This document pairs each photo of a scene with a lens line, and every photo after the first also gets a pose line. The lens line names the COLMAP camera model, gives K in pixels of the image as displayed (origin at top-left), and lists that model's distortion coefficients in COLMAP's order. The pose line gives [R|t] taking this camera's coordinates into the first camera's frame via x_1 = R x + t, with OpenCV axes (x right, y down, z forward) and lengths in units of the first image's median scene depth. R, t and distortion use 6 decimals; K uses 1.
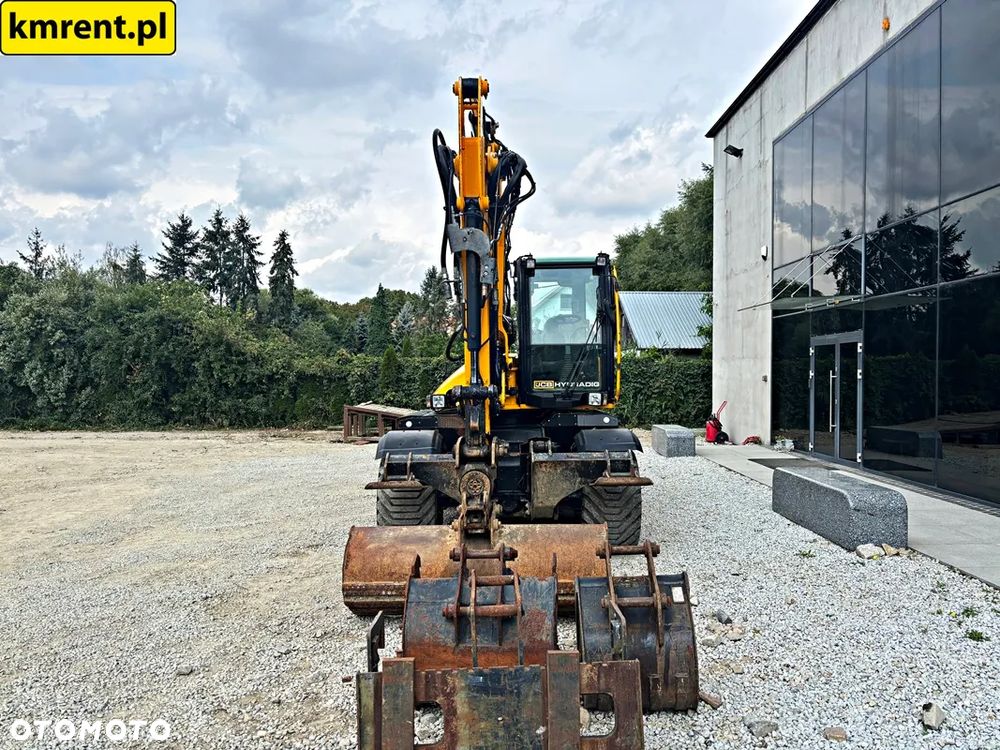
lens RADIAL K [[758.9, 0, 498.5], [0, 758.9, 377.4], [0, 0, 1]] dist [0.067901, -0.060436]
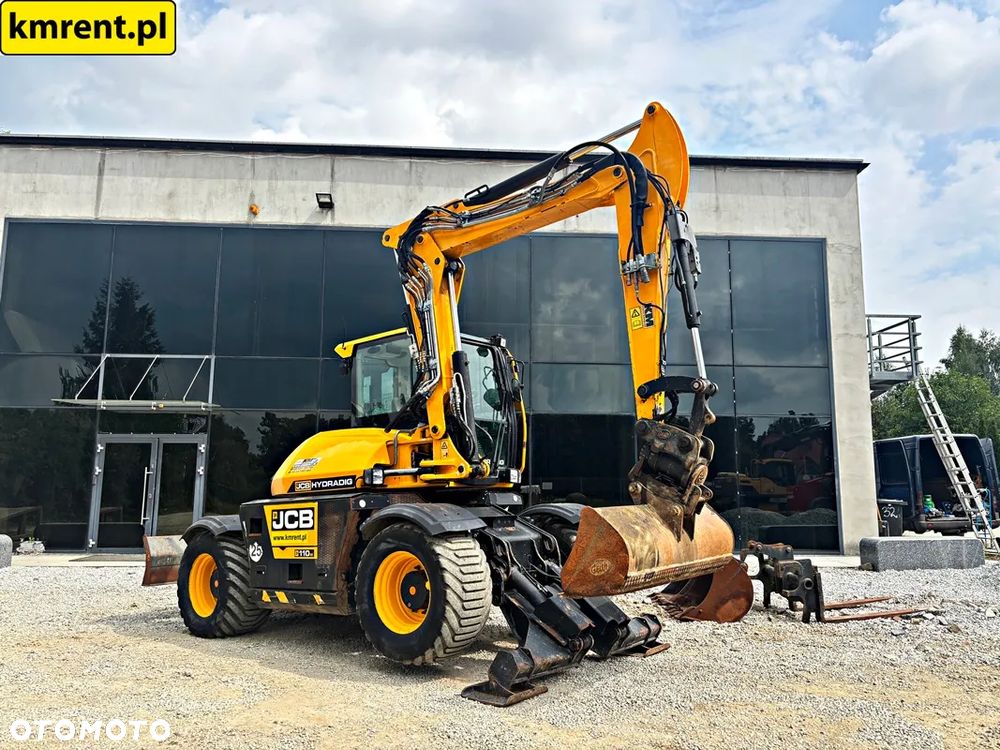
lens RADIAL K [[770.1, 0, 507.6], [0, 770.1, 372.5], [0, 0, 1]] dist [0.048394, -0.060365]
pose [[-0.062178, 0.144899, 0.987491, -0.410271], [0.003012, 0.989428, -0.144993, 0.011379], [-0.998061, -0.006041, -0.061957, 0.320000]]
